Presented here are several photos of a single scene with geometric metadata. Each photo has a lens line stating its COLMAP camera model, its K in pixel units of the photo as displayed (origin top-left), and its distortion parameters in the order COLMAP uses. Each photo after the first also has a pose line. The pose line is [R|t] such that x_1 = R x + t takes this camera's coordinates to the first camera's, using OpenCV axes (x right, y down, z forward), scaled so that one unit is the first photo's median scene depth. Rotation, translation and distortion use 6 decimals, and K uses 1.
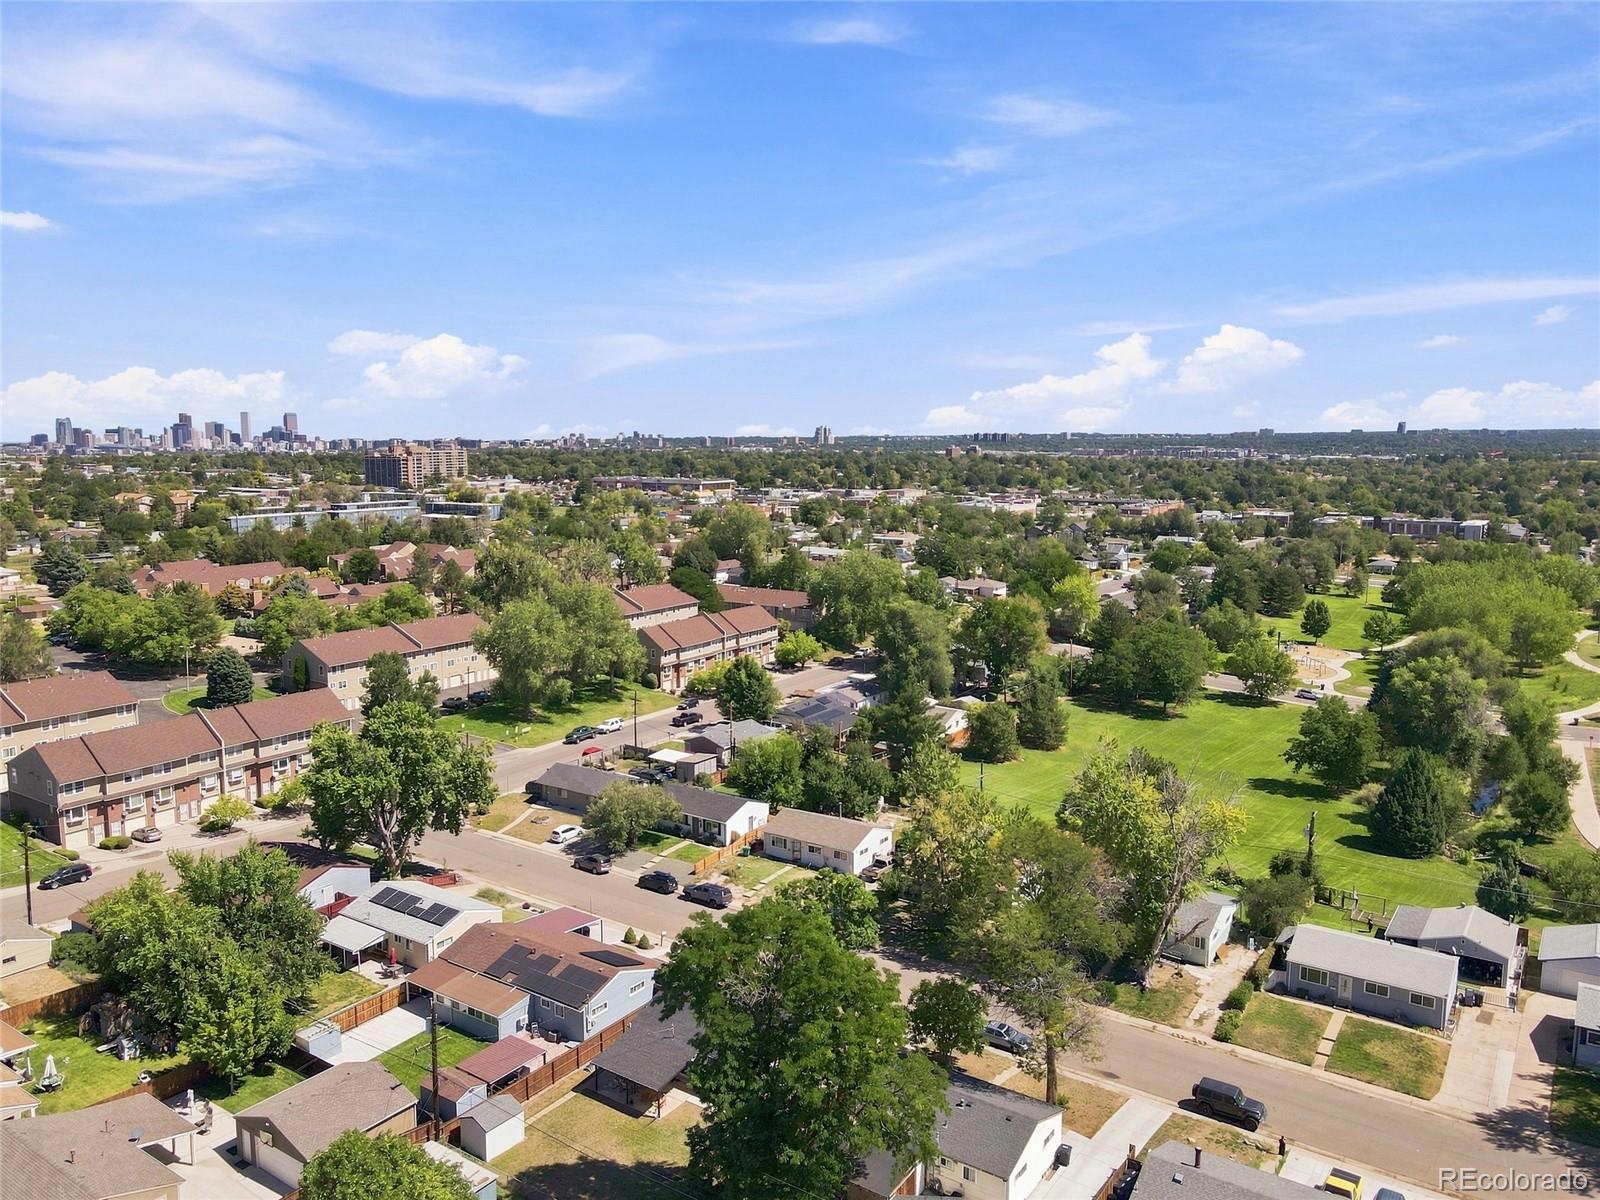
lens RADIAL K [[1137.5, 0, 800.0], [0, 1137.5, 600.0], [0, 0, 1]] dist [0.004990, -0.006443]
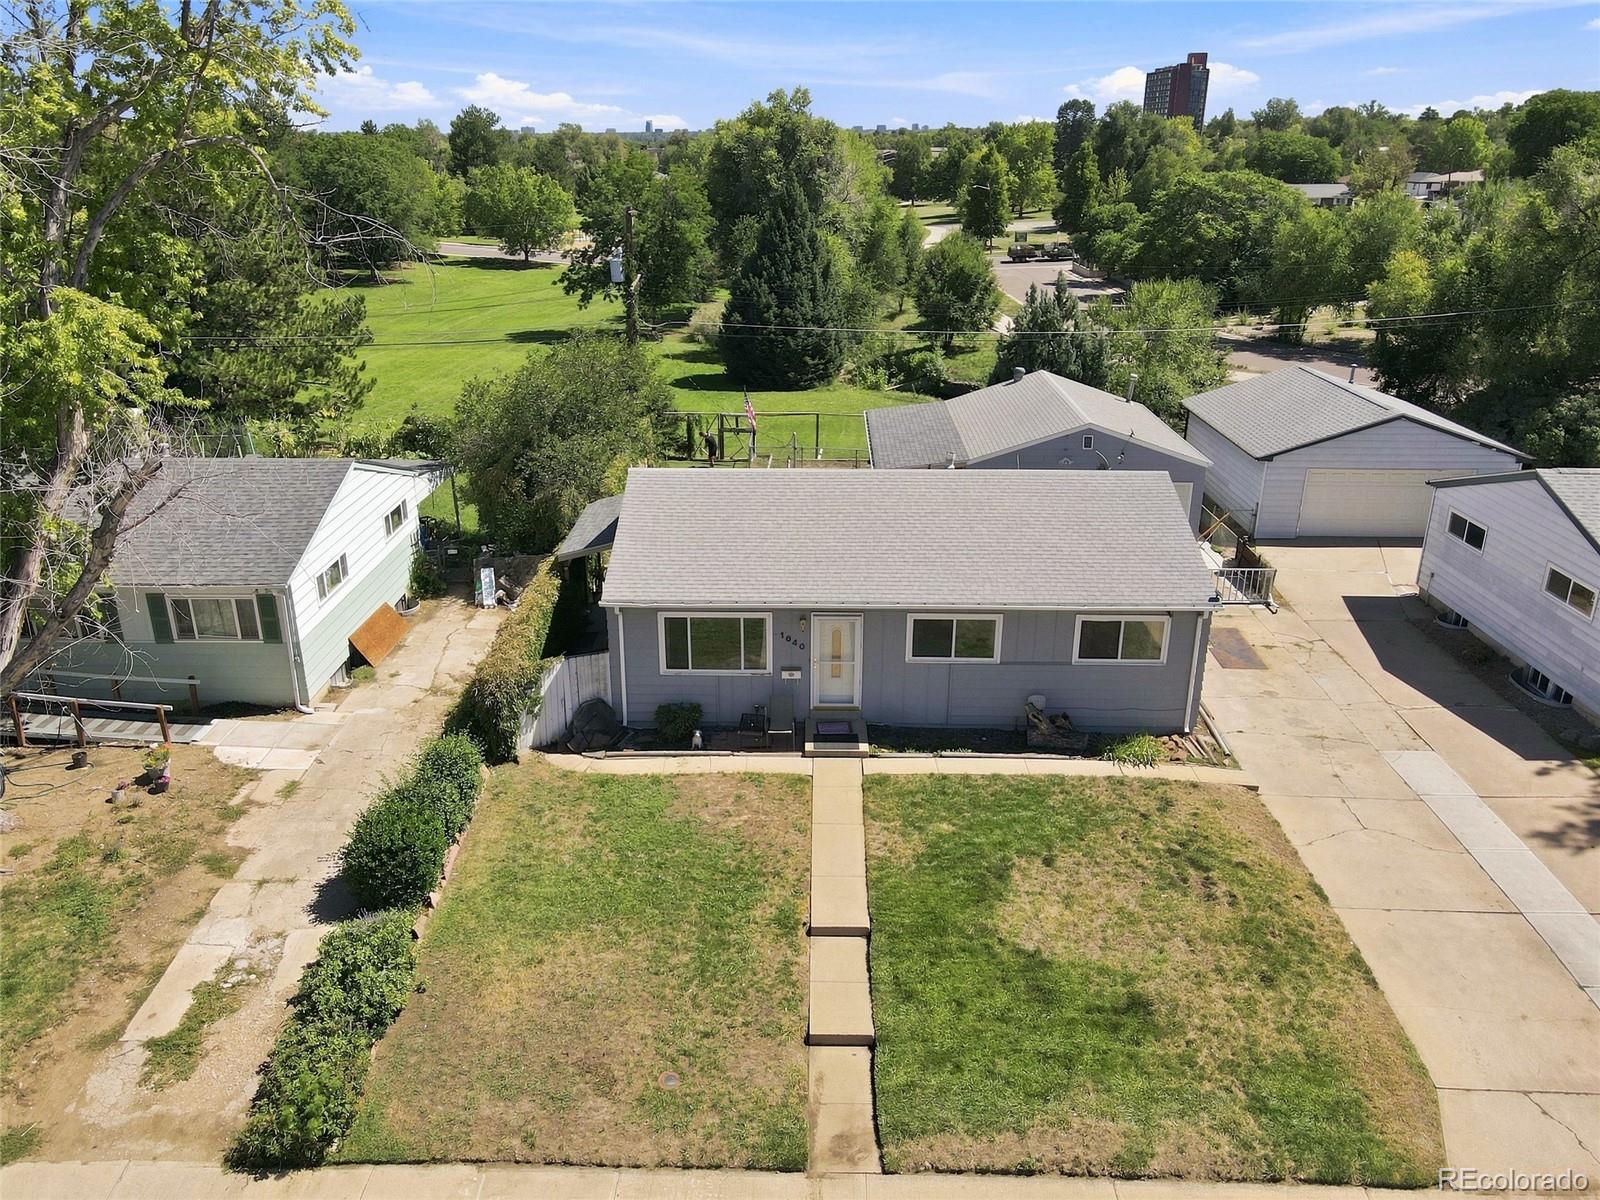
lens RADIAL K [[1150.1, 0, 766.6], [0, 1150.1, 591.6], [0, 0, 1]] dist [-0.002892, 0.052924]
pose [[0.839398, -0.202266, 0.504480, 0.282220], [0.077848, 0.963347, 0.256714, 0.213887], [-0.537914, -0.176213, 0.824377, 0.659844]]
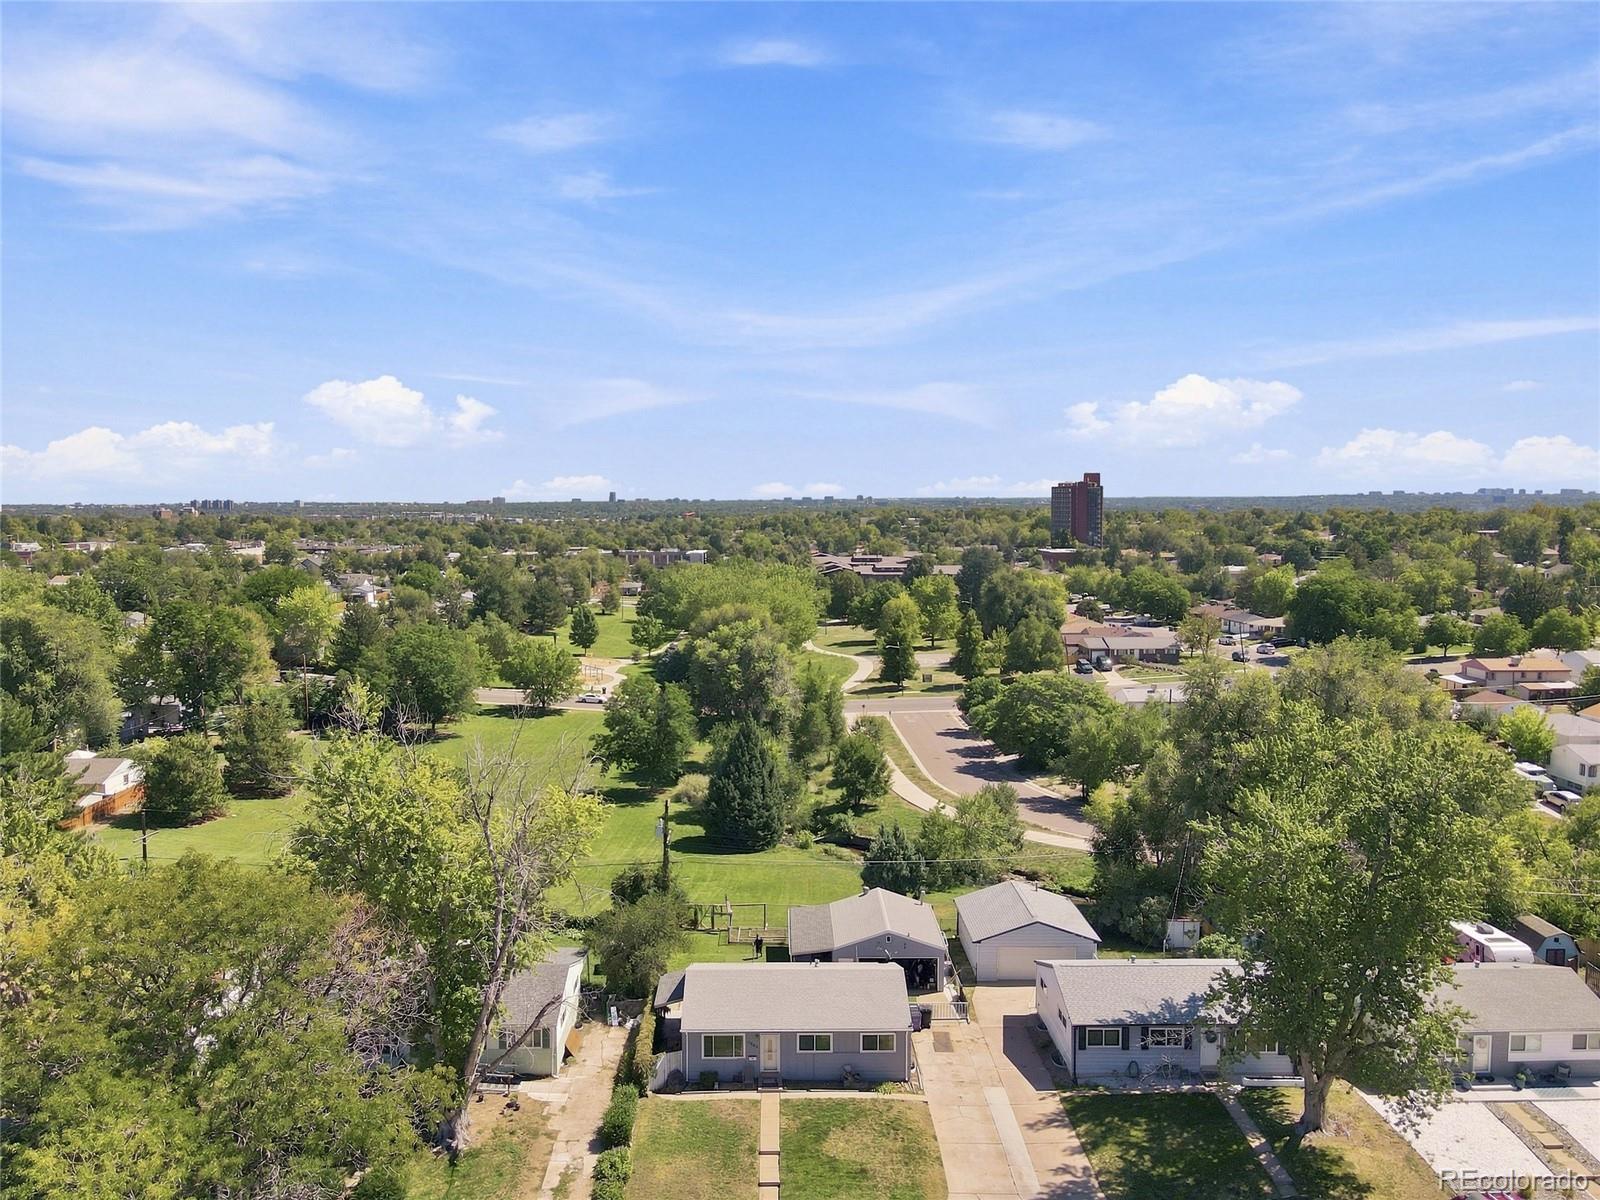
lens RADIAL K [[1150.1, 0, 766.6], [0, 1150.1, 591.6], [0, 0, 1]] dist [-0.002892, 0.052924]
pose [[0.817877, -0.041603, 0.573888, 0.100875], [0.078901, 0.996070, -0.040238, 0.091879], [-0.569958, 0.078190, 0.817945, 0.376854]]
